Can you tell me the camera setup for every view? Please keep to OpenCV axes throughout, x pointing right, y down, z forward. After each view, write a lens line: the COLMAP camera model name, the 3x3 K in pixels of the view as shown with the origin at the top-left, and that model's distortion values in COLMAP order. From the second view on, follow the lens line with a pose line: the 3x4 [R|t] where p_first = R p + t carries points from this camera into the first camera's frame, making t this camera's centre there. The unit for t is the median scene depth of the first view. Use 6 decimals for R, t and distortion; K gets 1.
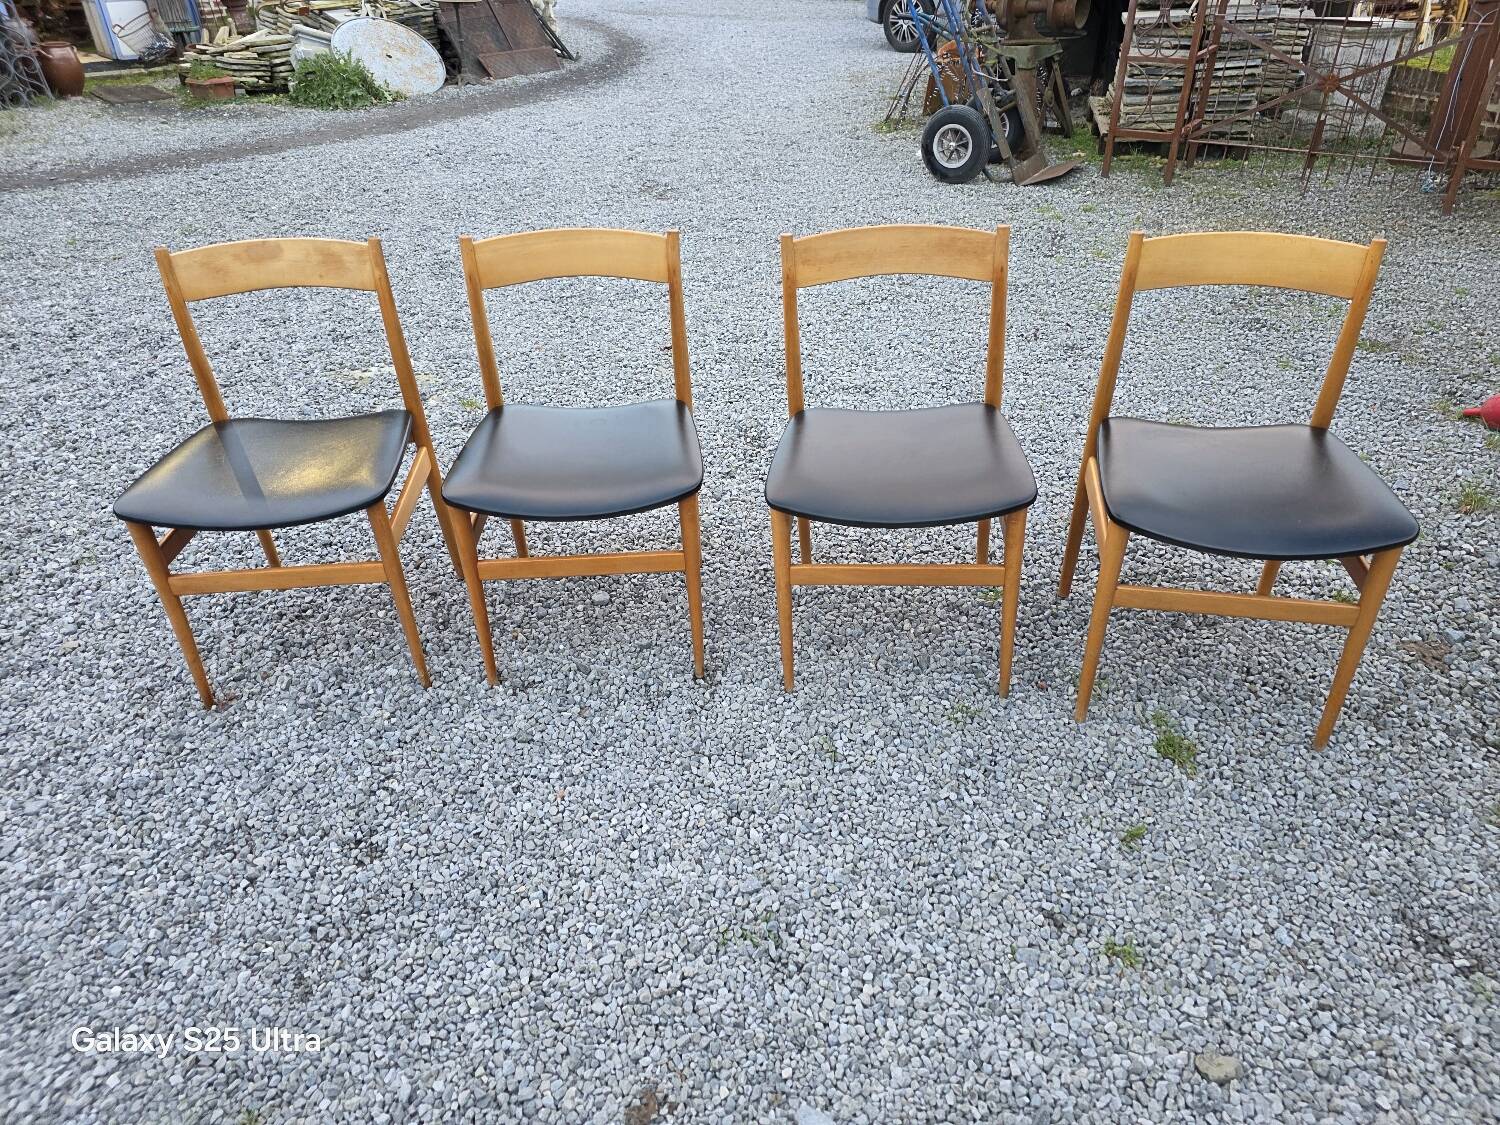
lens RADIAL K [[1006.9, 0, 765.7], [0, 1006.9, 545.1], [0, 0, 1]] dist [0.048655, -0.035728]
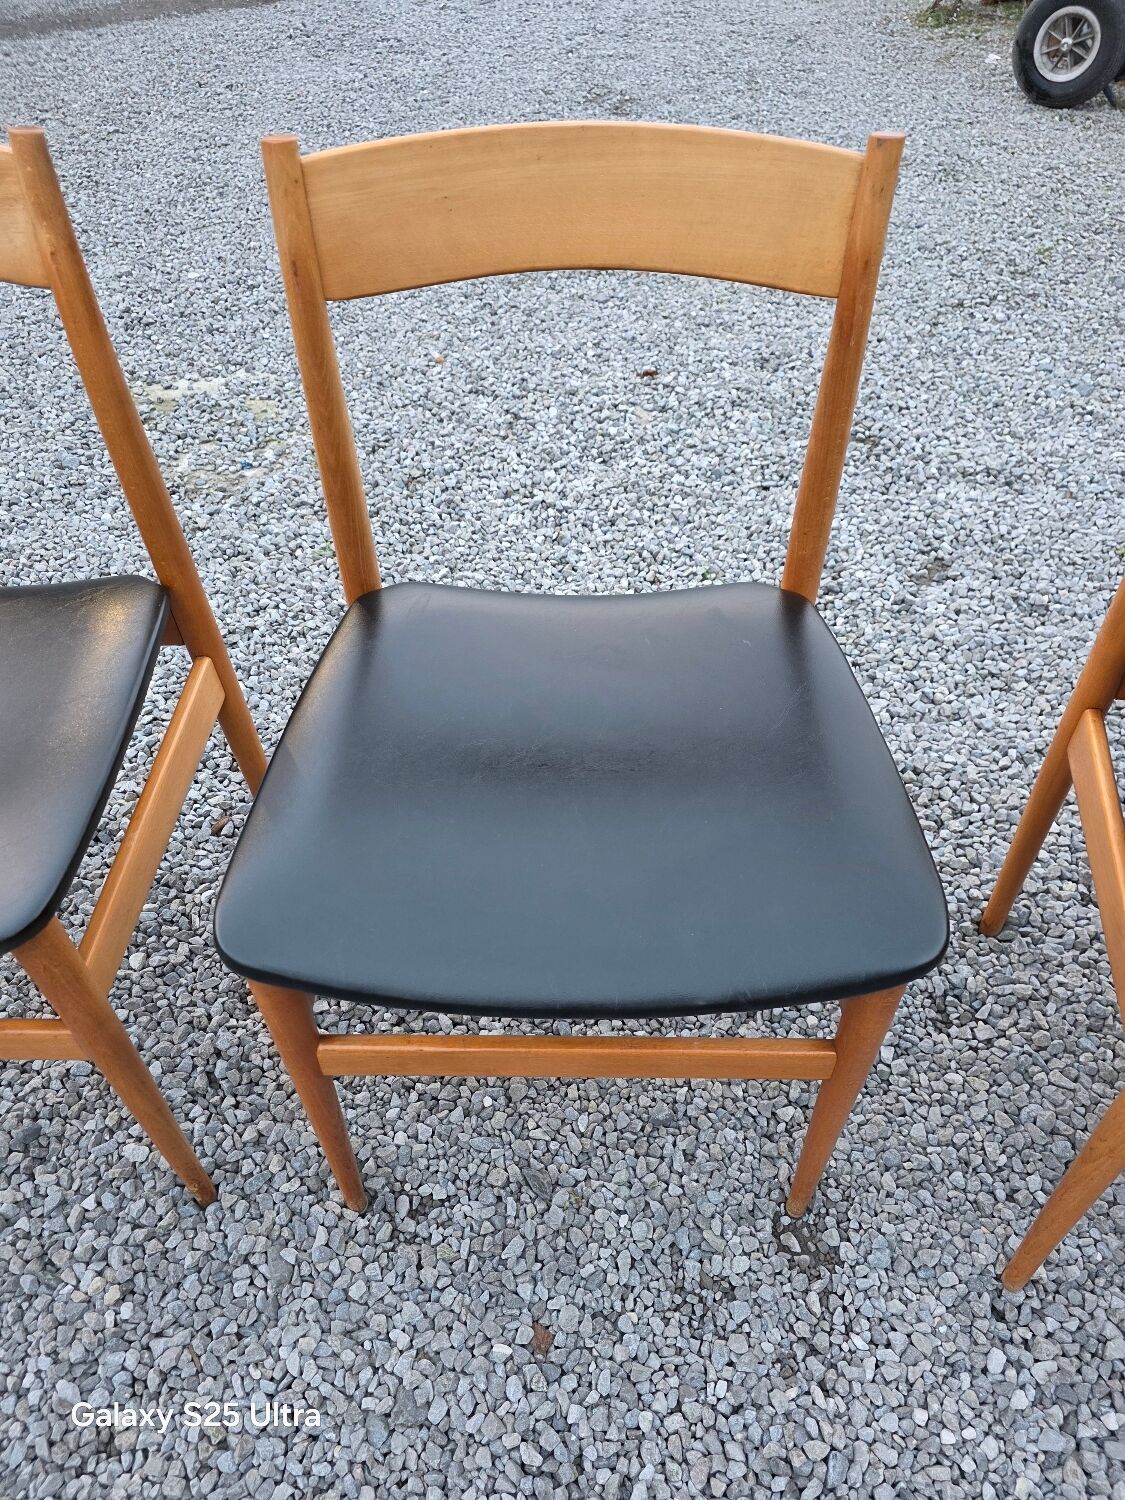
lens RADIAL K [[1006.9, 0, 571.4], [0, 1006.9, 758.7], [0, 0, 1]] dist [0.048655, -0.035728]
pose [[0.995182, 0.080247, -0.056328, -0.145457], [-0.066091, 0.973452, 0.219143, -0.160134], [0.072418, -0.214364, 0.974066, 0.556077]]
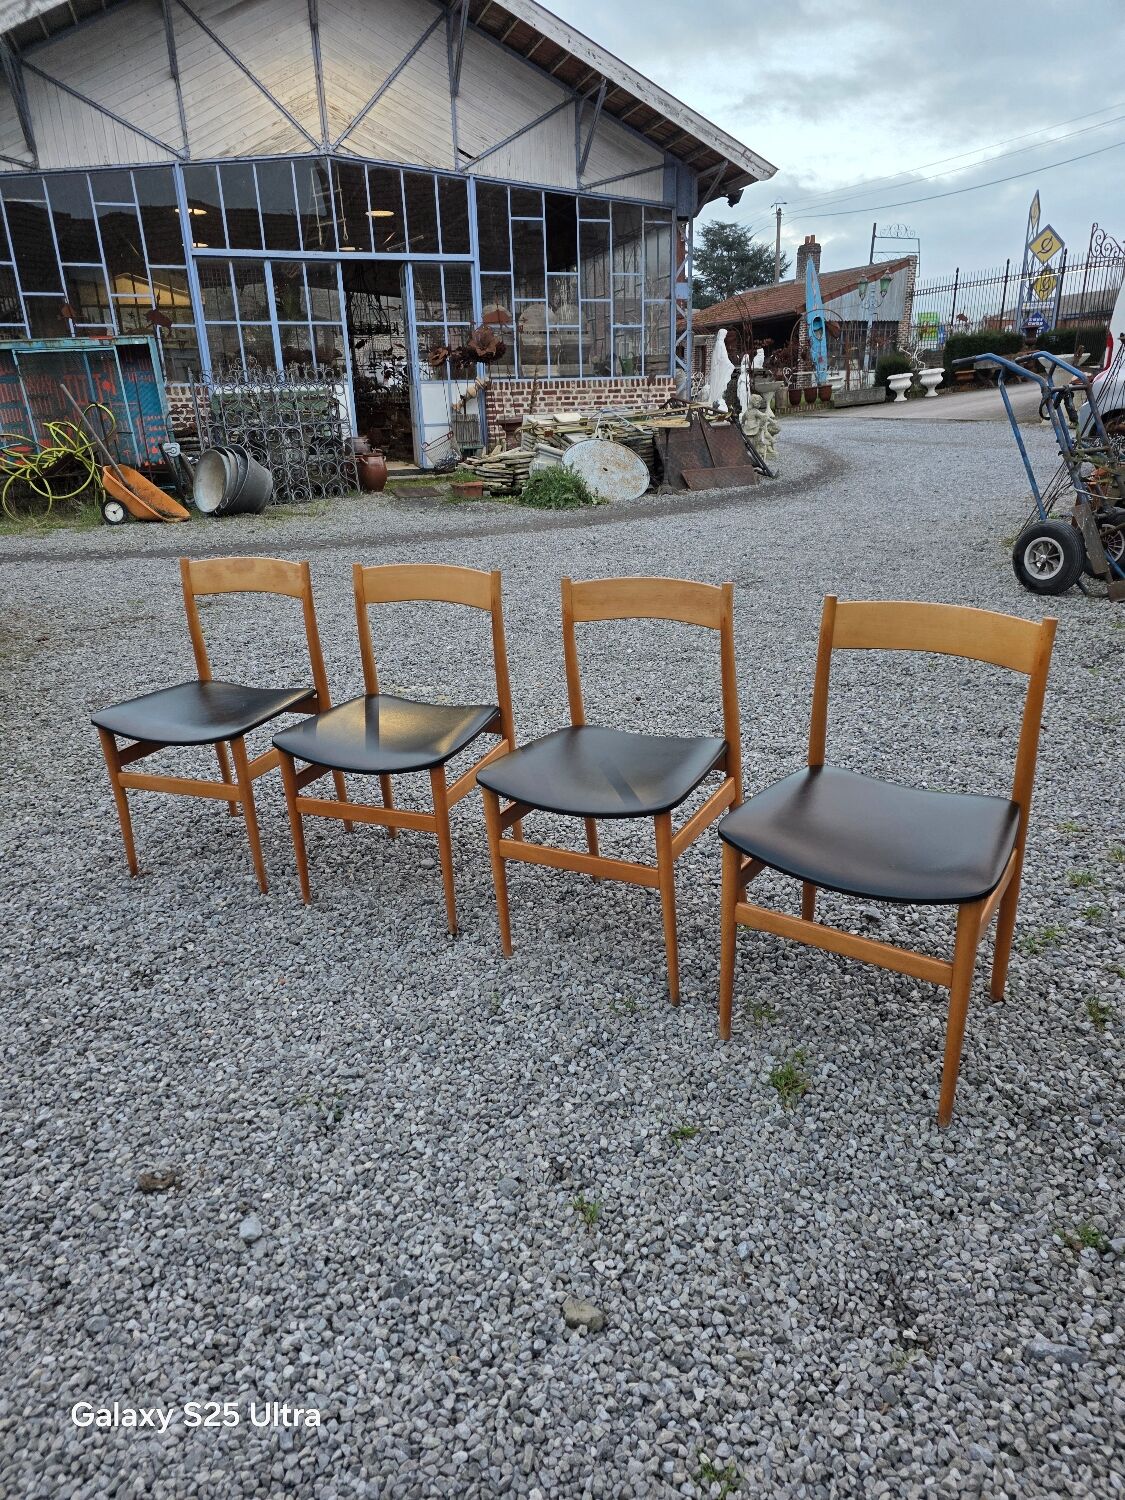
lens RADIAL K [[1006.9, 0, 571.9], [0, 1006.9, 765.5], [0, 0, 1]] dist [0.048655, -0.035728]
pose [[0.903888, 0.144769, -0.402527, 0.476279], [-0.212519, 0.968624, -0.128854, 0.059616], [0.371243, 0.202014, 0.906294, -0.048642]]
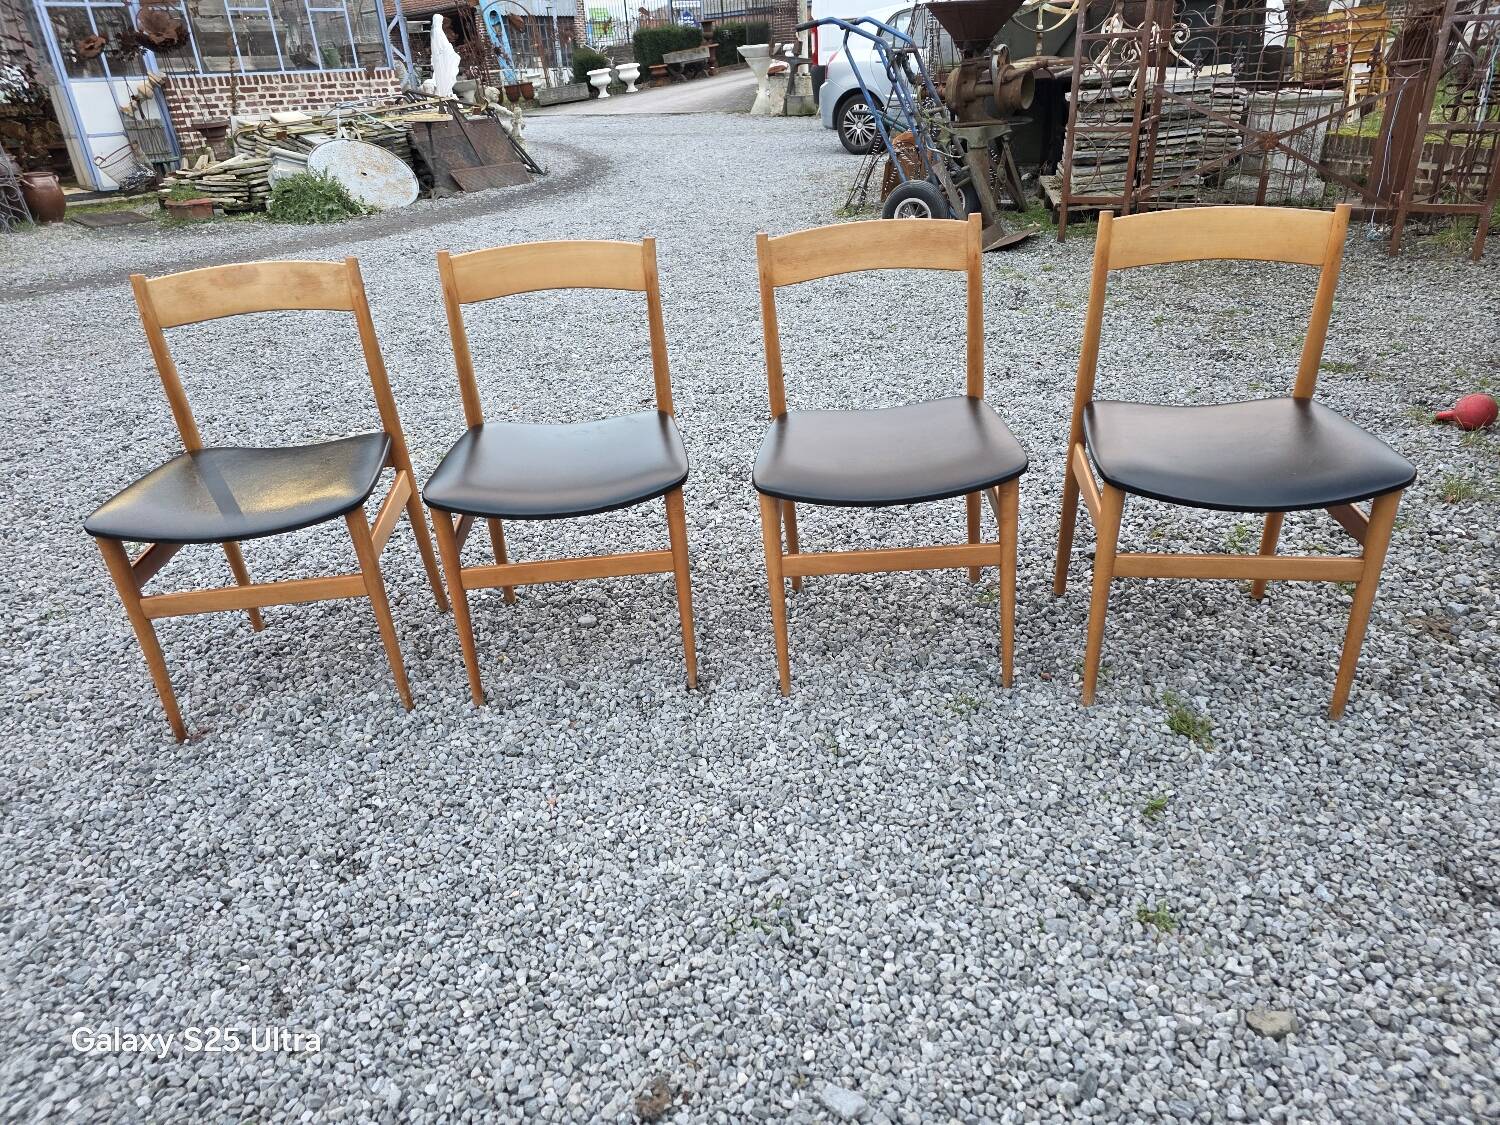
lens RADIAL K [[1006.9, 0, 758.5], [0, 1006.9, 551.1], [0, 0, 1]] dist [0.048655, -0.035728]
pose [[0.998786, -0.046779, 0.015445, -0.010966], [0.048090, 0.993849, -0.099761, 0.094691], [-0.010684, 0.100383, 0.994892, 0.021989]]
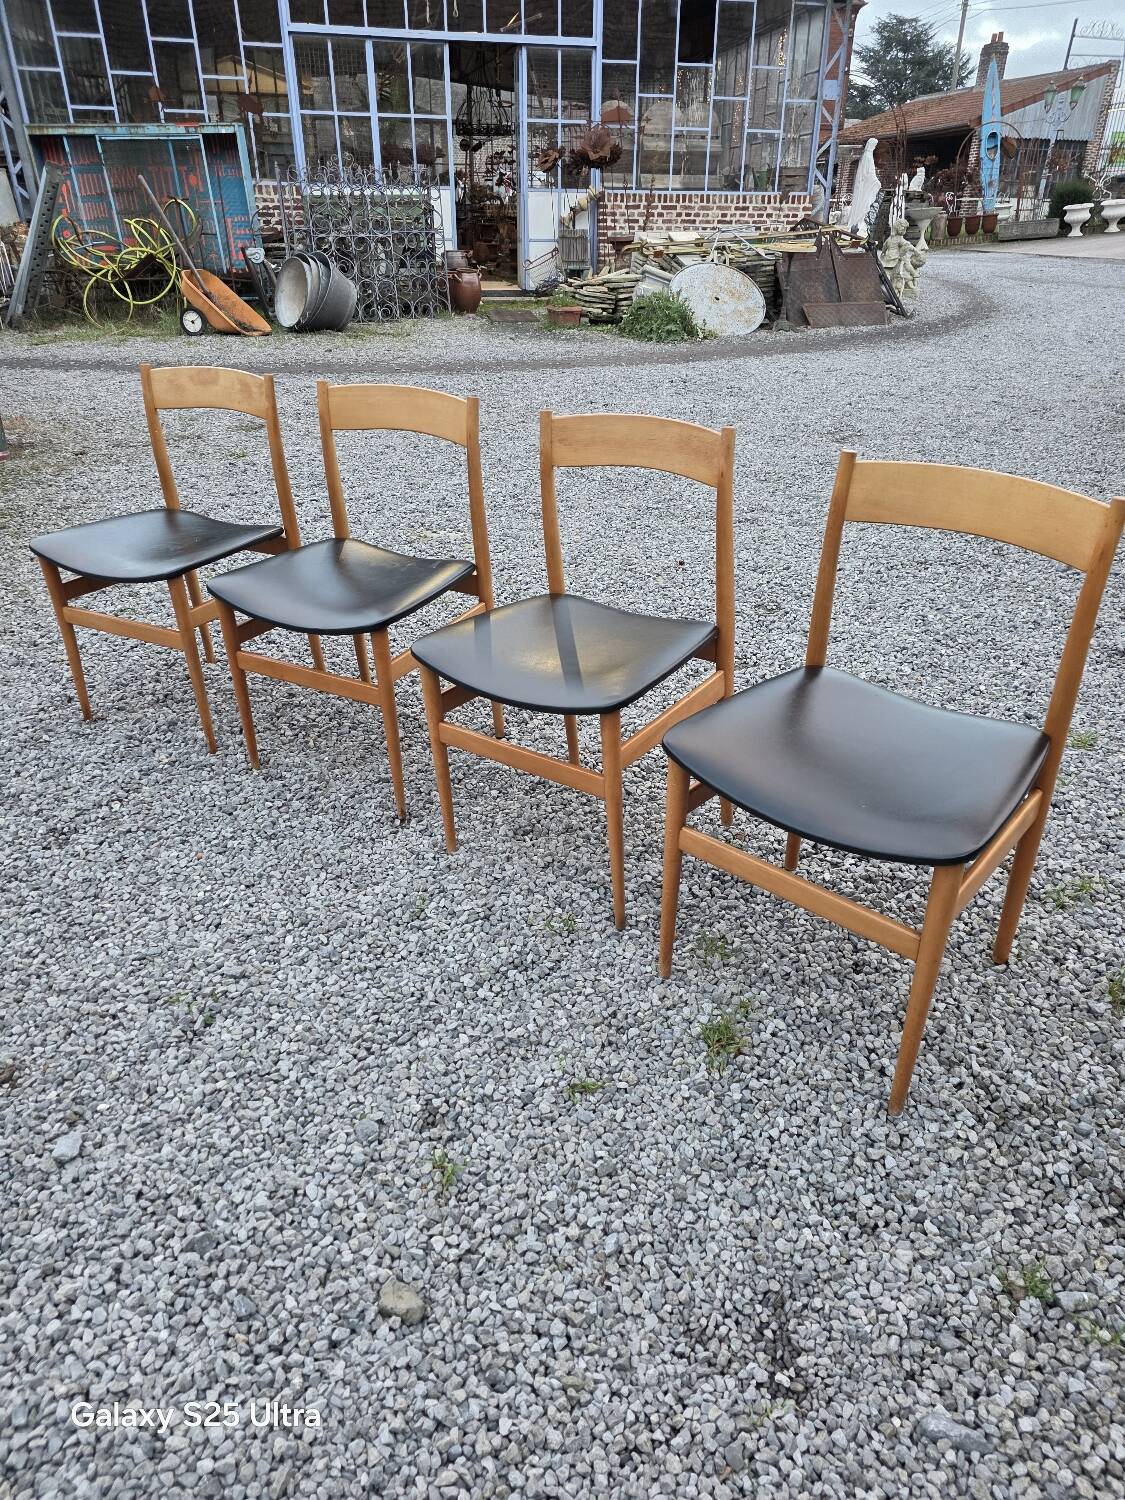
lens RADIAL K [[1006.9, 0, 581.7], [0, 1006.9, 764.6], [0, 0, 1]] dist [0.048655, -0.035728]
pose [[0.847453, 0.277074, -0.452828, 0.524119], [-0.294749, 0.955014, 0.032735, -0.011567], [0.441527, 0.105729, 0.890997, 0.133065]]
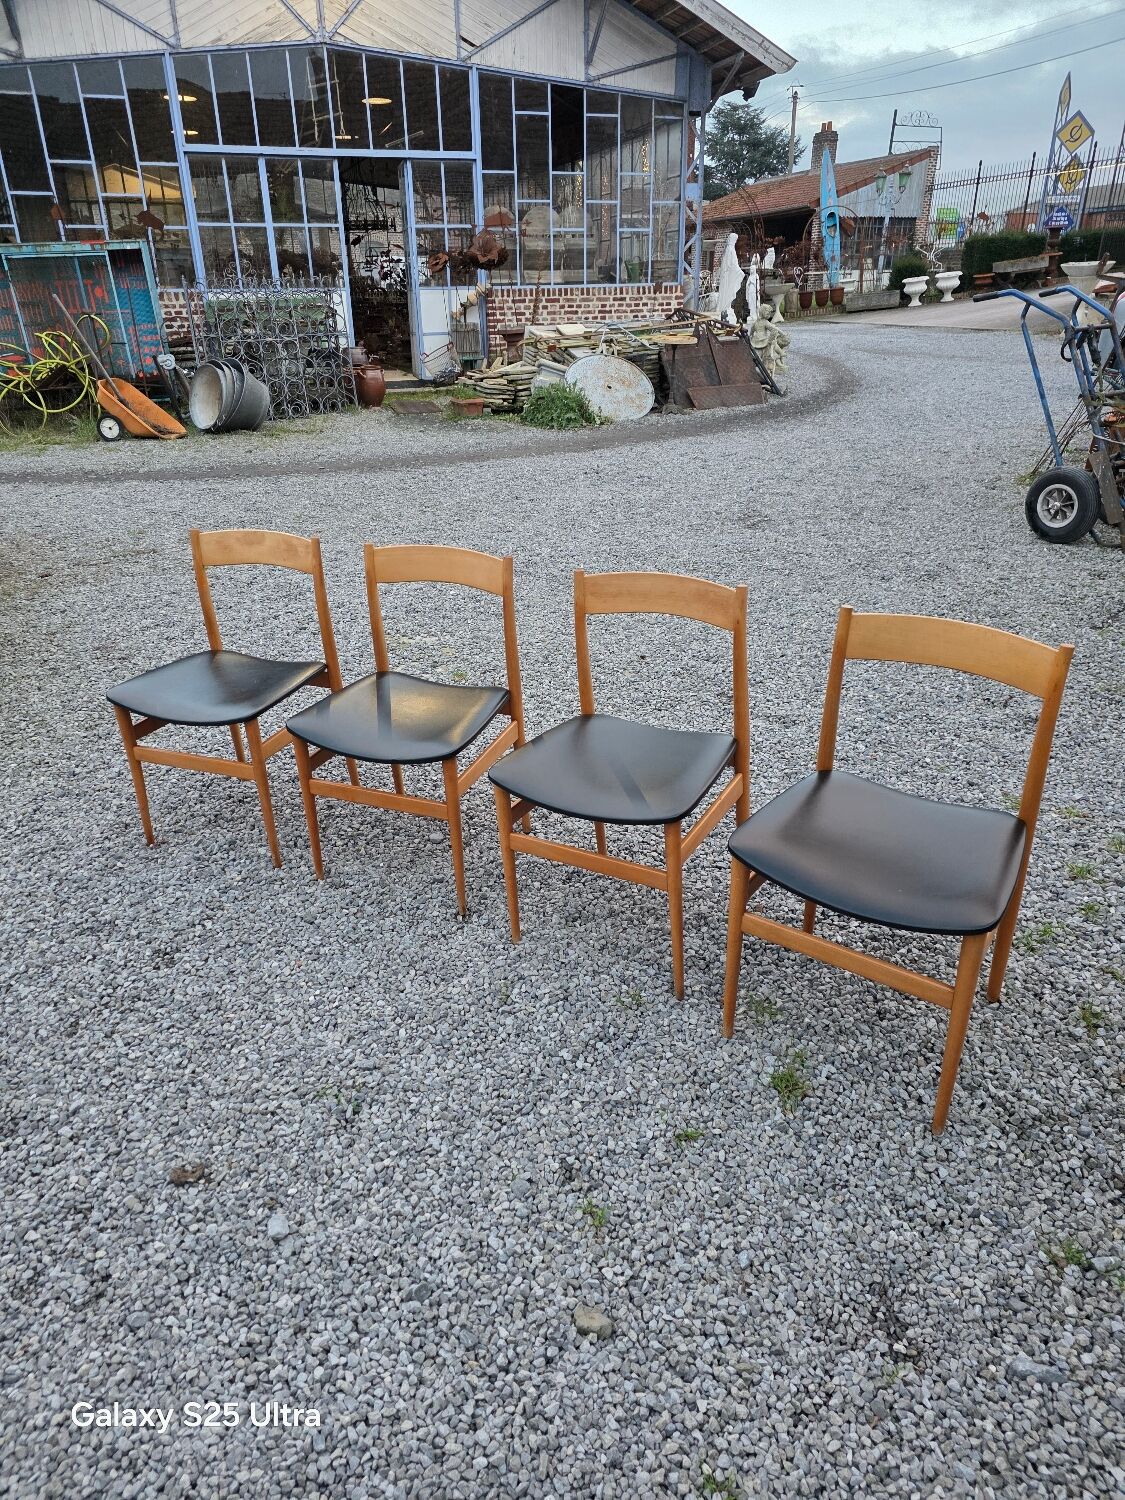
lens RADIAL K [[1006.9, 0, 556.8], [0, 1006.9, 751.8], [0, 0, 1]] dist [0.048655, -0.035728]
pose [[0.897620, 0.189970, -0.397731, 0.451822], [-0.227725, 0.972469, -0.049458, -0.023161], [0.377385, 0.134968, 0.916168, -0.082336]]
